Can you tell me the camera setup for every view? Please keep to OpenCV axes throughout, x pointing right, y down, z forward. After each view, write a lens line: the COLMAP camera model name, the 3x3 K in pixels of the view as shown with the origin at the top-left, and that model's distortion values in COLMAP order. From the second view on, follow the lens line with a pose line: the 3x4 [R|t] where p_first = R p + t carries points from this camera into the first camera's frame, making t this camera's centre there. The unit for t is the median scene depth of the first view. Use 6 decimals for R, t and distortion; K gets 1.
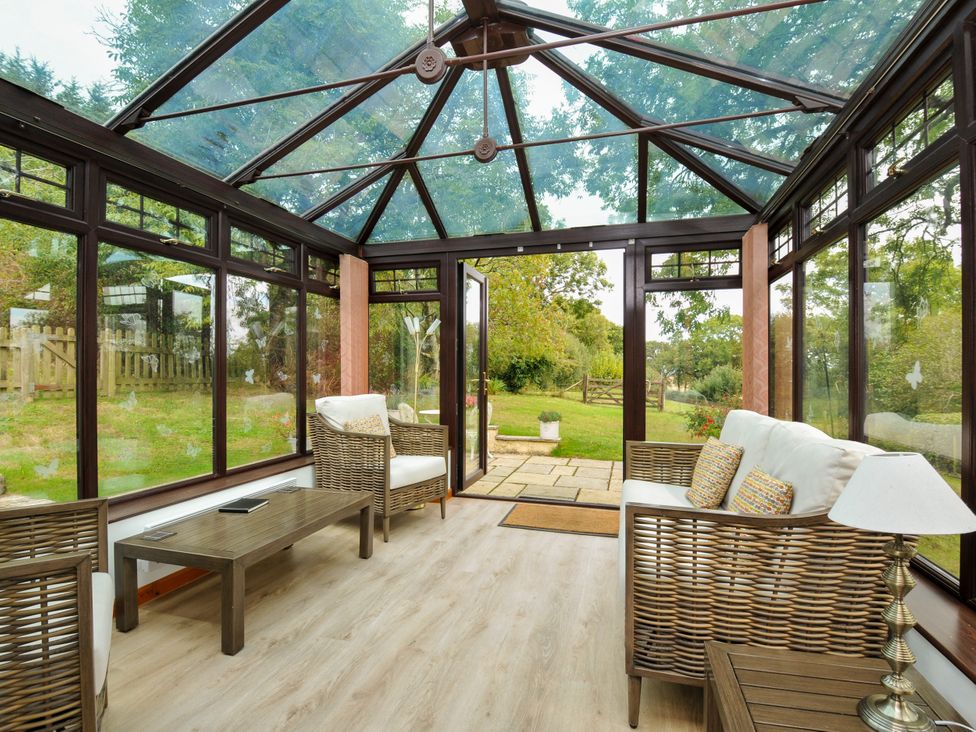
lens RADIAL K [[486.0, 0, 491.1], [0, 486.0, 370.3], [0, 0, 1]] dist [-0.015910, -0.001487]
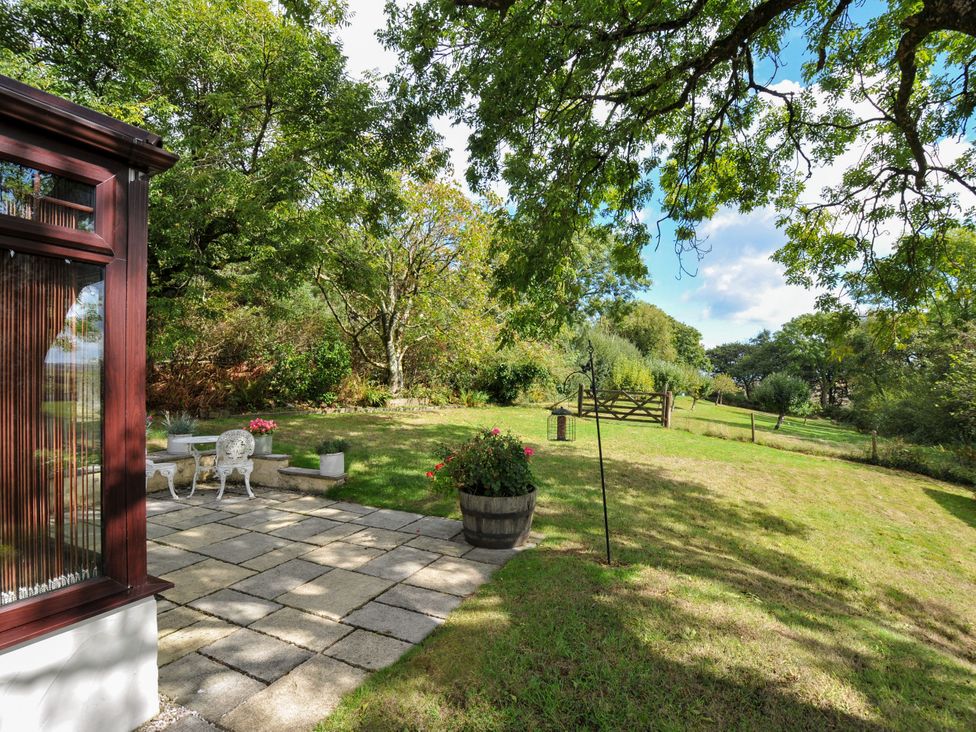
lens RADIAL K [[486.0, 0, 491.1], [0, 486.0, 370.3], [0, 0, 1]] dist [-0.015910, -0.001487]
pose [[0.983924, -0.007836, -0.178414, 0.181021], [0.005615, 0.999900, -0.012947, -0.006667], [0.178498, 0.011737, 0.983870, 0.088216]]
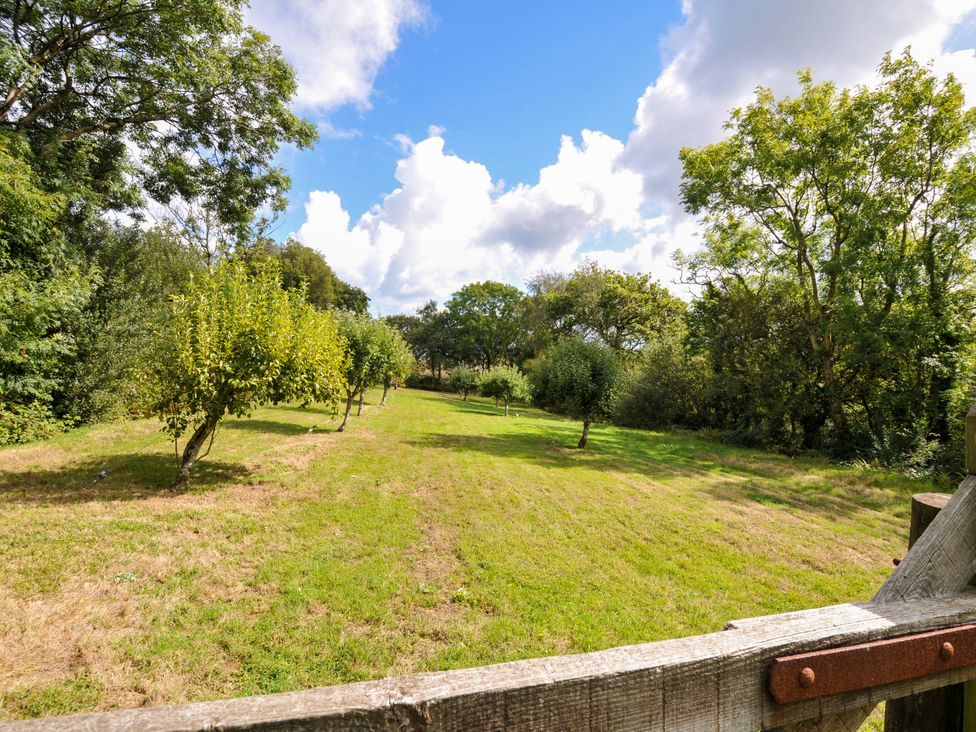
lens RADIAL K [[486.0, 0, 491.1], [0, 486.0, 370.3], [0, 0, 1]] dist [-0.015910, -0.001487]
pose [[0.872137, -0.042779, 0.487388, 0.276452], [0.025664, 0.998799, 0.041743, 0.002247], [-0.488589, -0.023898, 0.872187, 0.912685]]
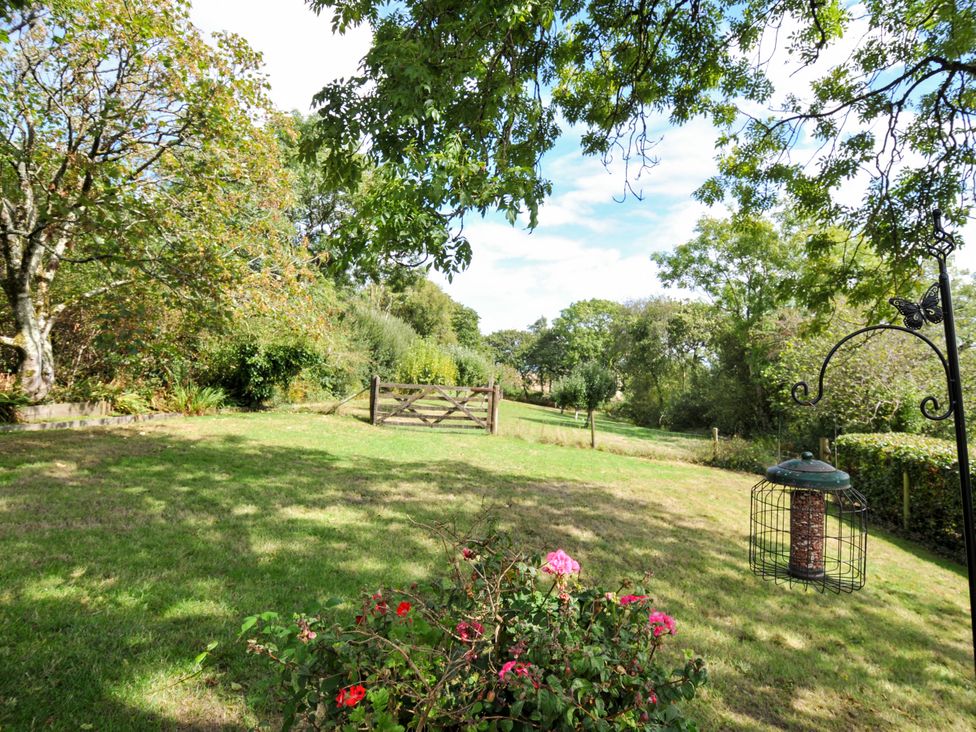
lens RADIAL K [[594.6, 0, 500.1], [0, 594.6, 368.9], [0, 0, 1]] dist [0.005341, 0.000635]
pose [[0.958012, -0.002295, 0.286720, 0.124694], [0.000951, 0.999988, 0.004827, -0.004309], [-0.286728, -0.004352, 0.958002, 0.226981]]
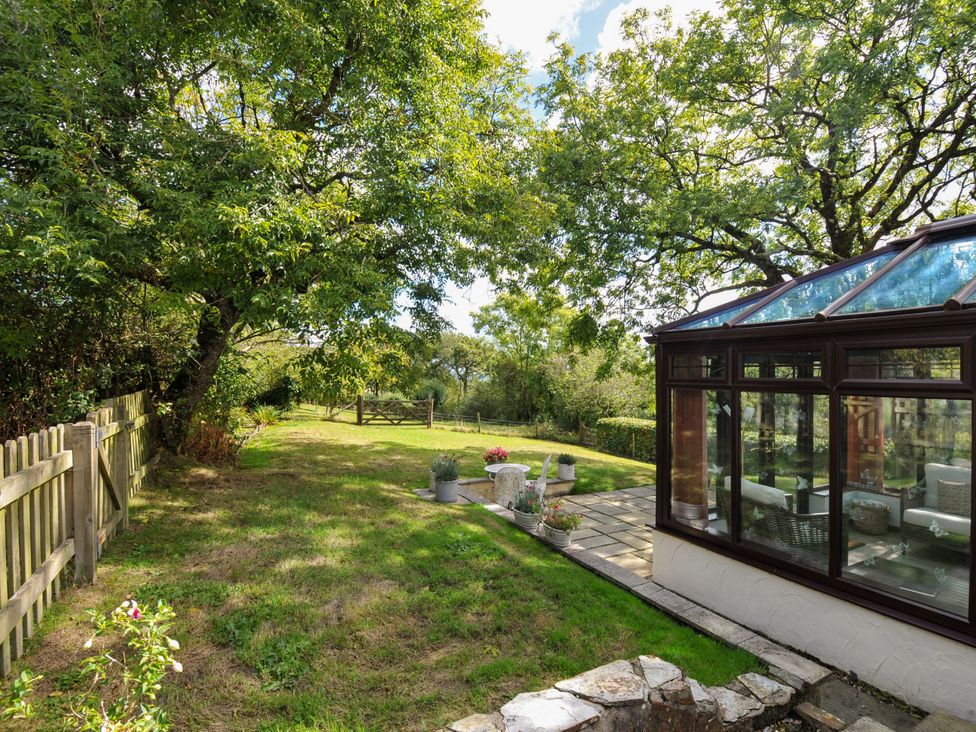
lens RADIAL K [[486.0, 0, 491.1], [0, 486.0, 370.3], [0, 0, 1]] dist [-0.015910, -0.001487]
pose [[0.727424, 0.000804, 0.686188, -0.264994], [0.002938, 0.999987, -0.004286, -0.035731], [-0.686182, 0.005133, 0.727412, 0.103205]]
